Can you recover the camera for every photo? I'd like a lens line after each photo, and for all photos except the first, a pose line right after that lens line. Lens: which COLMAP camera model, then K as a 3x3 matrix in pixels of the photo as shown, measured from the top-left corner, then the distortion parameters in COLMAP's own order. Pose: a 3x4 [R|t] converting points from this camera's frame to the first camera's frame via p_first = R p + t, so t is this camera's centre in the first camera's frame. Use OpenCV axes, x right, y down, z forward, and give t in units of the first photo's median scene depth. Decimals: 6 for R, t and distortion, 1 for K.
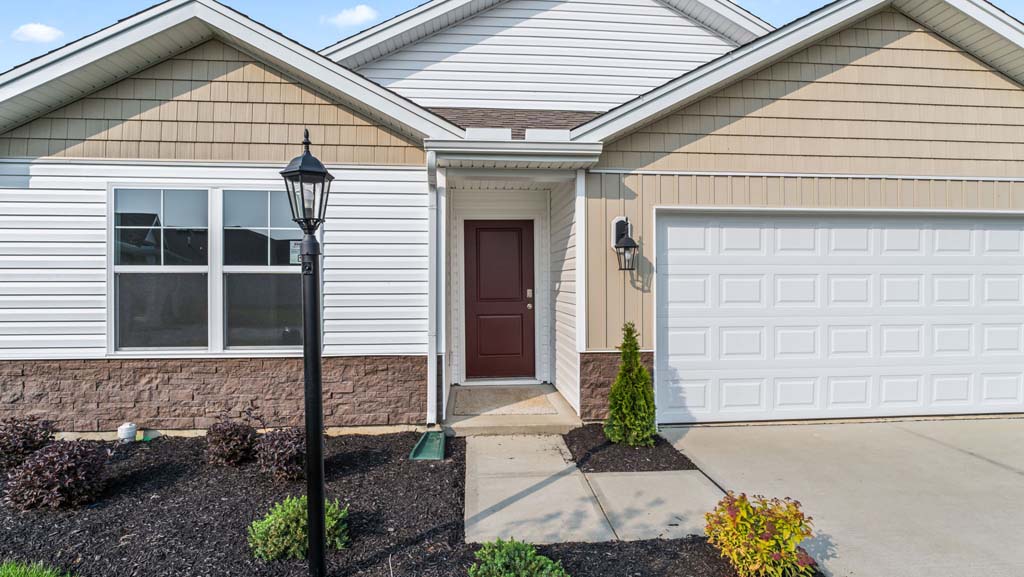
lens RADIAL K [[450.8, 0, 506.7], [0, 450.8, 289.2], [0, 0, 1]] dist [-0.001349, 0.000116]
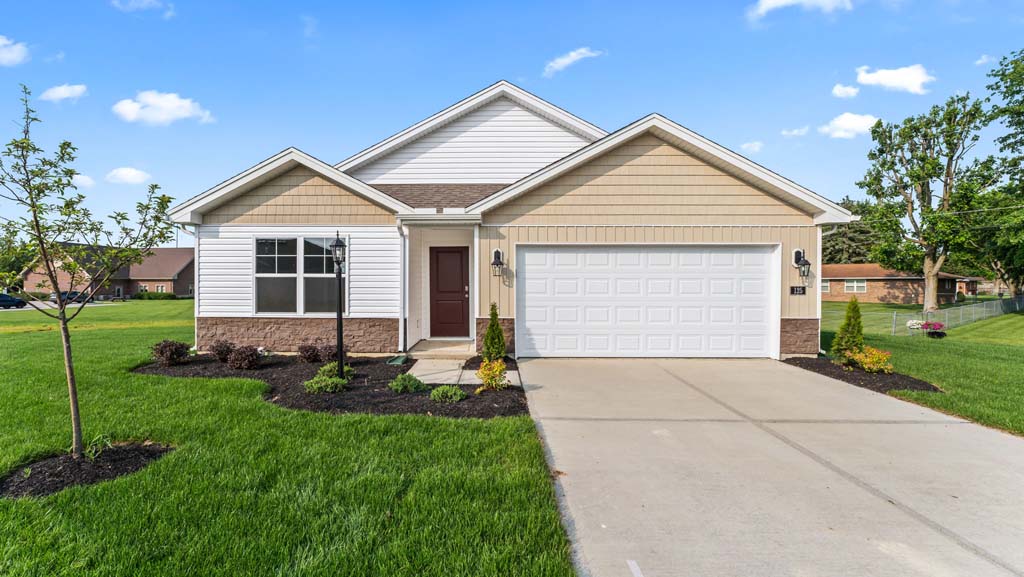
lens RADIAL K [[450.8, 0, 503.0], [0, 450.8, 291.2], [0, 0, 1]] dist [-0.001349, 0.000116]
pose [[0.994785, 0.004899, -0.101877, 0.491448], [-0.004729, 0.999987, 0.001913, 0.019969], [0.101885, -0.001421, 0.994795, -0.960724]]
